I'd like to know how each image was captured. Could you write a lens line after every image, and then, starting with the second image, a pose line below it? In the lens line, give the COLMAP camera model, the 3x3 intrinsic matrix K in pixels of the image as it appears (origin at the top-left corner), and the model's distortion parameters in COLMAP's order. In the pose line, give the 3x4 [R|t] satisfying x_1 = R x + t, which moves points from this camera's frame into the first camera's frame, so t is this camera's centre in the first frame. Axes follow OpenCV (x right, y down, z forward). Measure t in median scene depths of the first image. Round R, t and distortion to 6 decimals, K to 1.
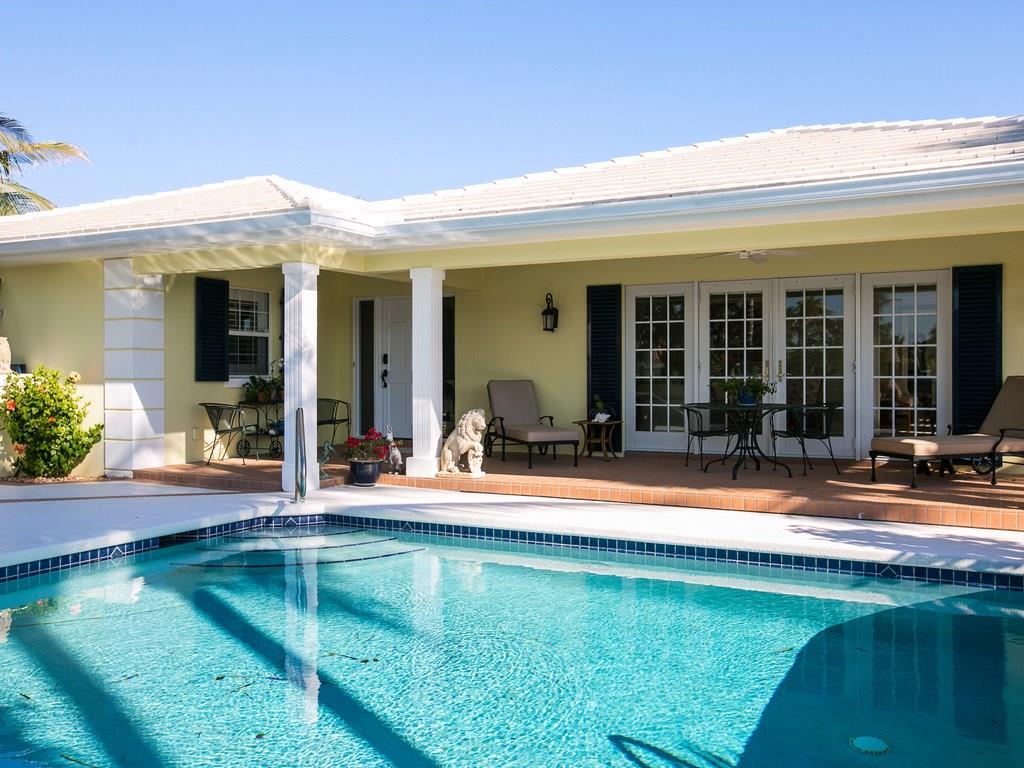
lens RADIAL K [[902.8, 0, 510.0], [0, 902.8, 377.0], [0, 0, 1]] dist [0.025957, 0.068351]
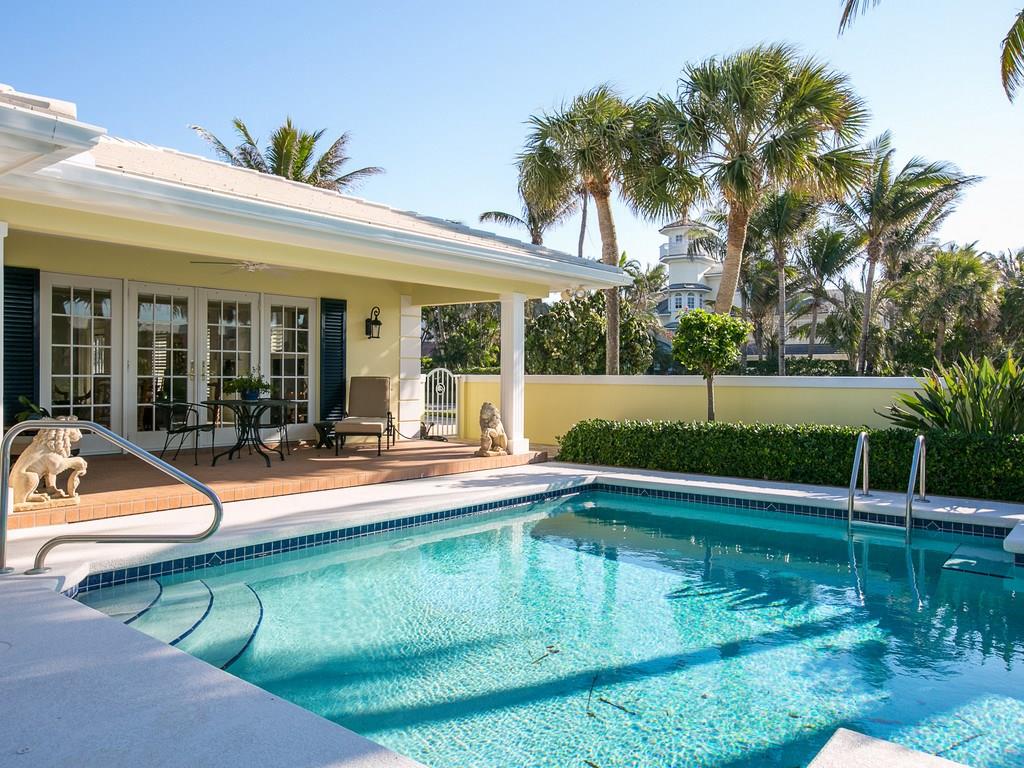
lens RADIAL K [[769.6, 0, 505.5], [0, 769.6, 375.7], [0, 0, 1]] dist [0.001473, 0.004302]
pose [[0.220669, 0.004754, 0.975337, -0.847283], [-0.008000, 0.999963, -0.003064, -0.001705], [-0.975316, -0.007127, 0.220699, 0.669906]]
